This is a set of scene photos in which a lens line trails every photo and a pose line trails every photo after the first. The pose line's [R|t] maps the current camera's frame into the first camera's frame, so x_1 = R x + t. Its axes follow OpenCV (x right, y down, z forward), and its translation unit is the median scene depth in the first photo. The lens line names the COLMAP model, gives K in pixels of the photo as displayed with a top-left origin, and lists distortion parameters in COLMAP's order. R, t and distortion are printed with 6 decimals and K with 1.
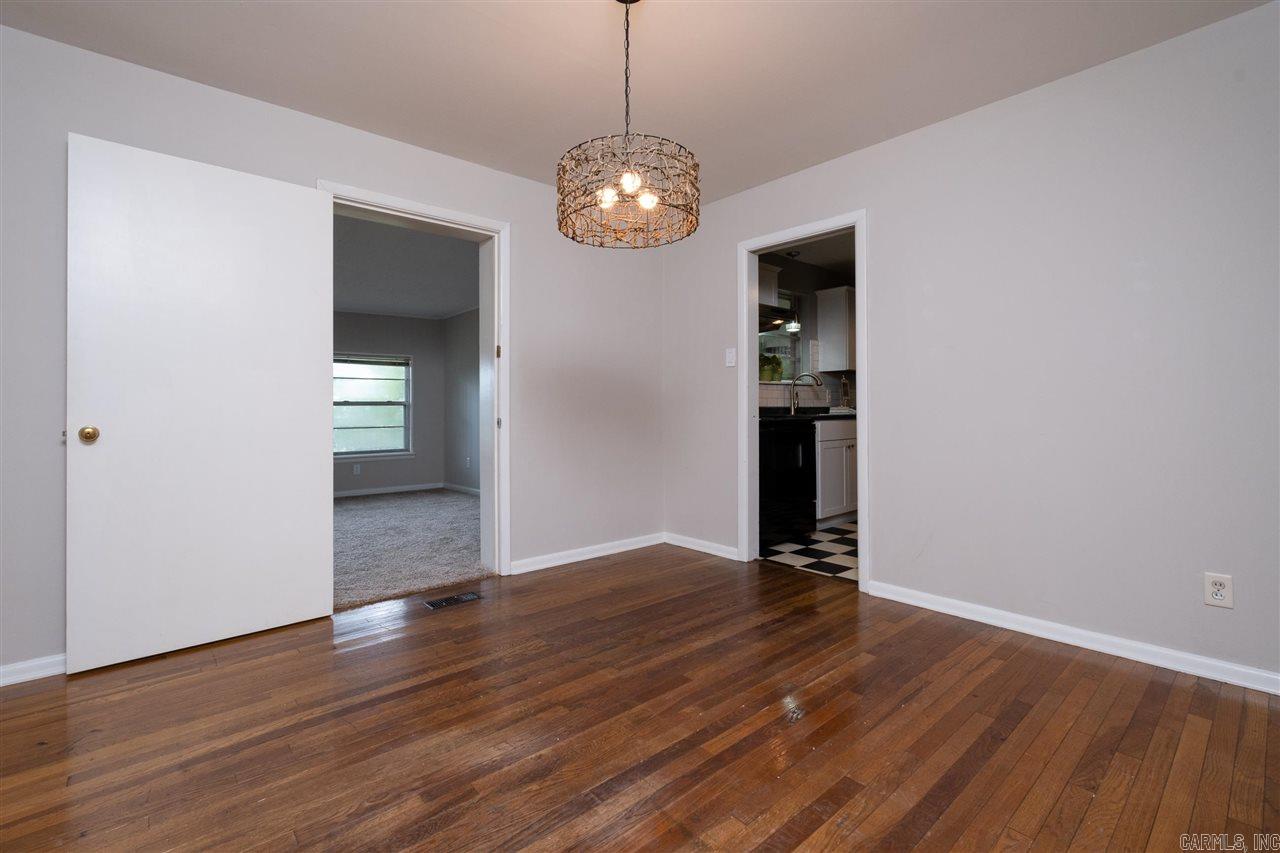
lens RADIAL K [[576.6, 0, 645.5], [0, 576.6, 443.6], [0, 0, 1]] dist [0.000312, -0.000094]
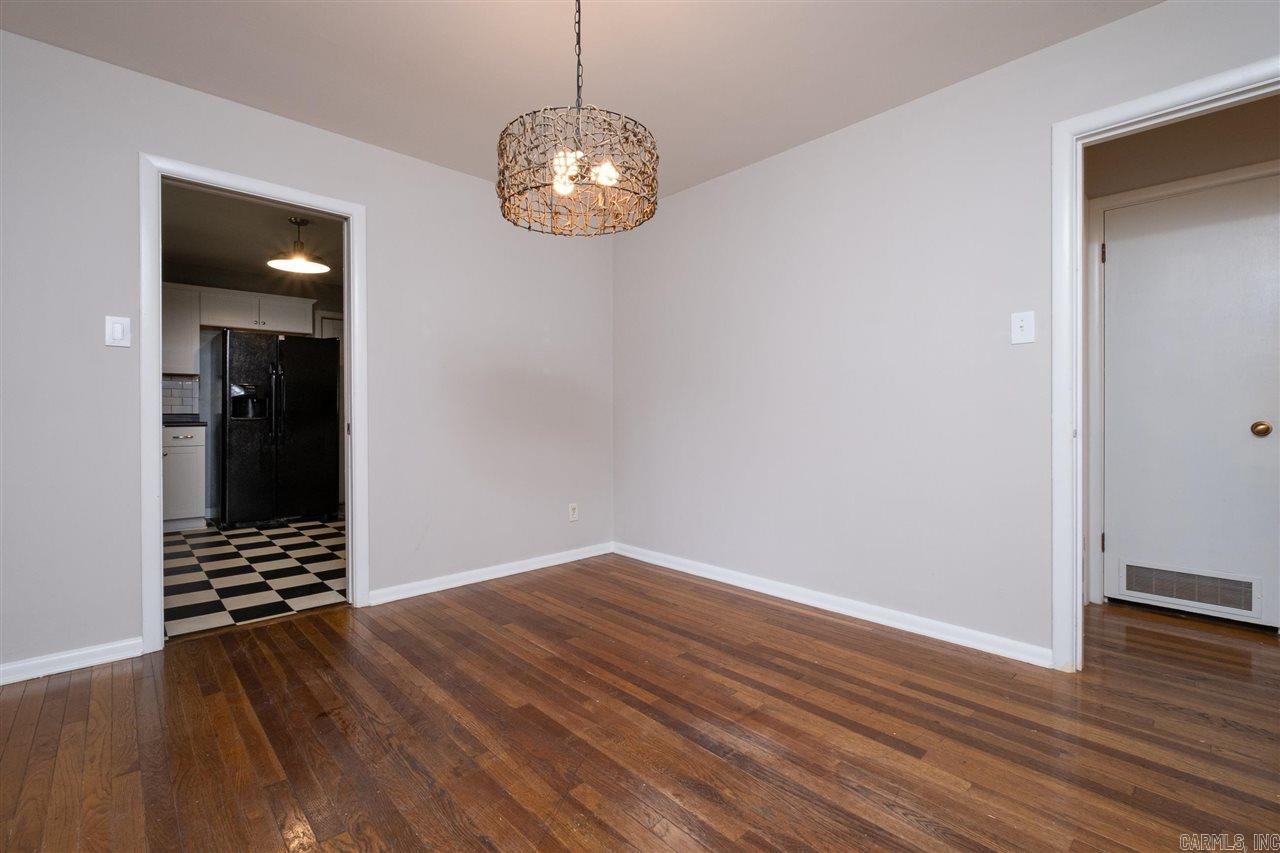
lens RADIAL K [[554.9, 0, 638.9], [0, 554.9, 420.6], [0, 0, 1]] dist [-0.000706, -0.000852]
pose [[-0.024711, -0.006930, 0.999671, -0.930516], [0.060833, 0.998112, 0.008423, -0.051578], [-0.997842, 0.061021, -0.024243, 0.923896]]
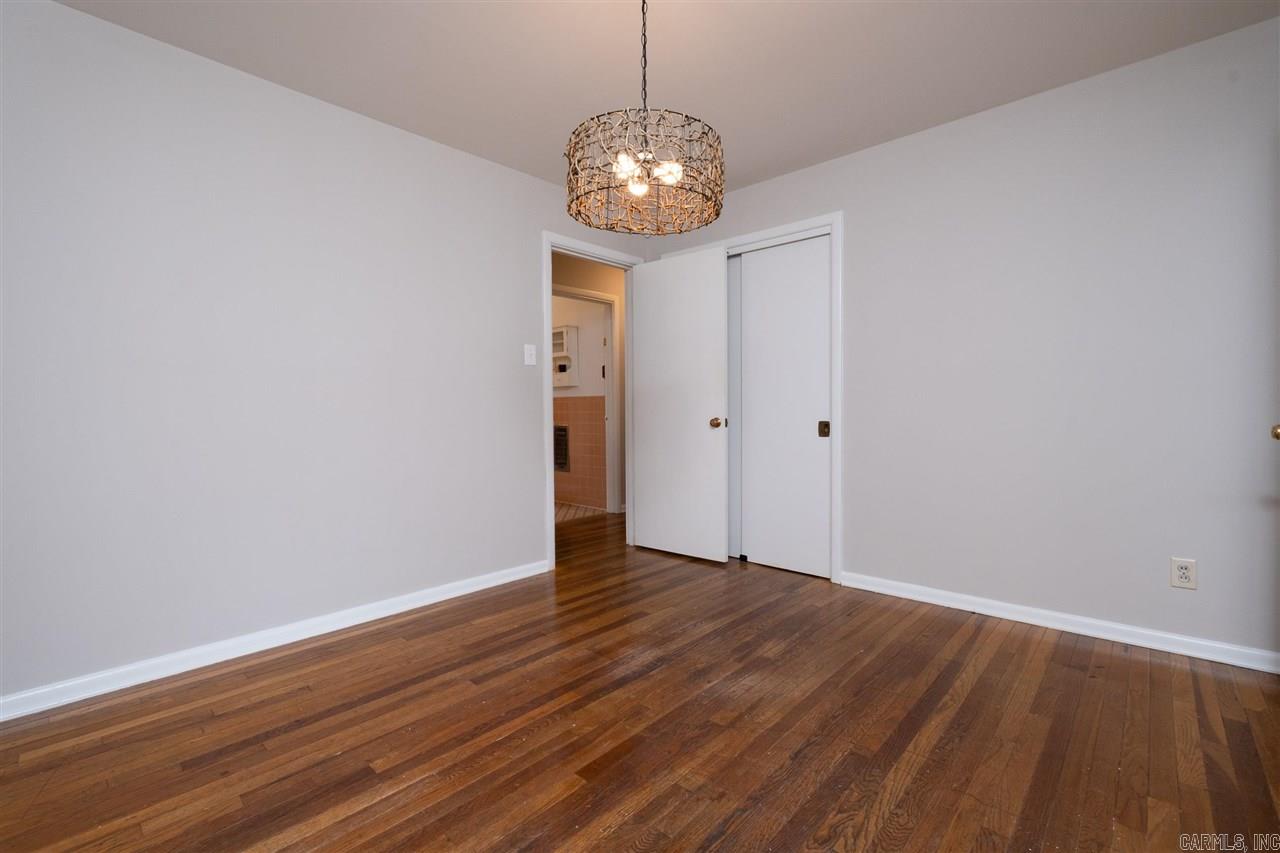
lens RADIAL K [[554.9, 0, 638.9], [0, 554.9, 420.6], [0, 0, 1]] dist [-0.000706, -0.000852]
pose [[-0.996270, 0.012709, -0.085350, 0.061008], [0.006388, 0.997244, 0.073922, -0.110913], [0.086054, 0.073101, -0.993605, 1.912346]]
